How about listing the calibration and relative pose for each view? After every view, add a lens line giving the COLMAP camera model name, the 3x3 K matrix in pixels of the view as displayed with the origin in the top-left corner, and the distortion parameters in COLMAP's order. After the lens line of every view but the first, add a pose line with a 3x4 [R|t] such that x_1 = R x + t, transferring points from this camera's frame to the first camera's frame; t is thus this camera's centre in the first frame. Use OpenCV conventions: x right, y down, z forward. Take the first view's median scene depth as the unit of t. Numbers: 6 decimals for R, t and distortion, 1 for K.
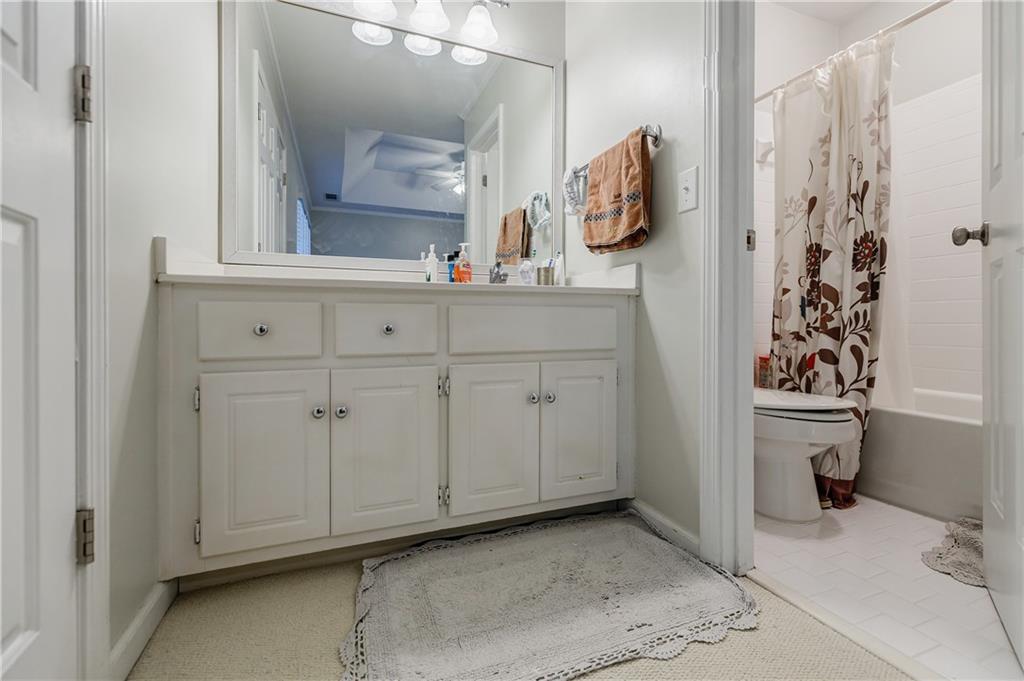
lens RADIAL K [[430.4, 0, 520.9], [0, 430.4, 333.0], [0, 0, 1]] dist [0.001716, -0.000043]
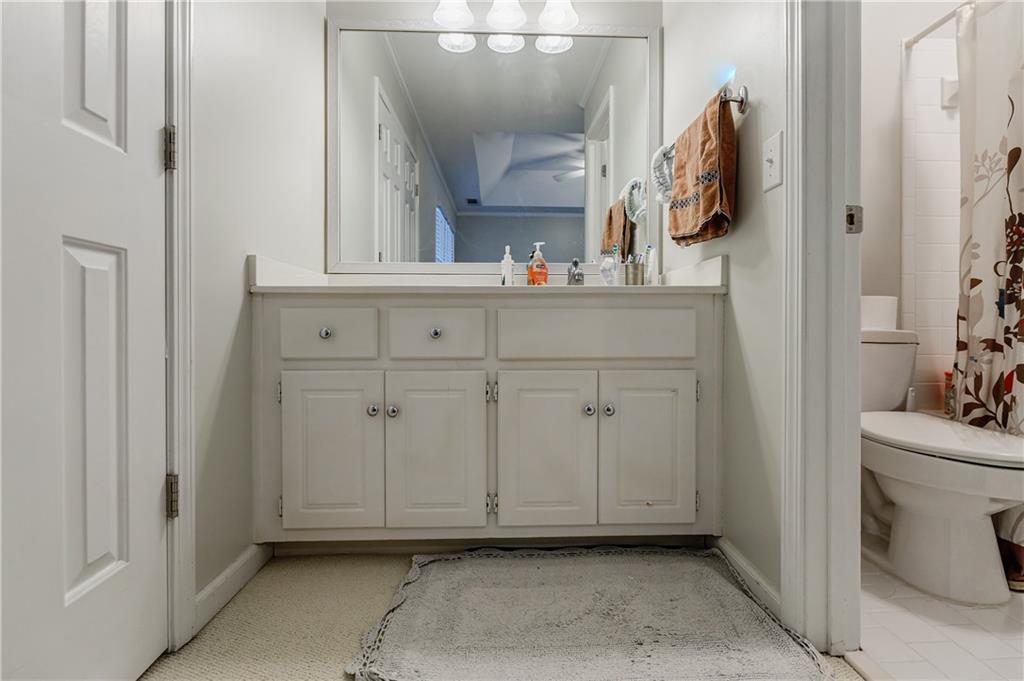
lens RADIAL K [[459.0, 0, 513.2], [0, 459.0, 335.6], [0, 0, 1]] dist [-0.004939, -0.000023]
pose [[0.943646, 0.007823, -0.330864, 0.195136], [-0.007630, 0.999969, 0.001883, -0.005642], [0.330868, 0.000748, 0.943677, 0.030541]]
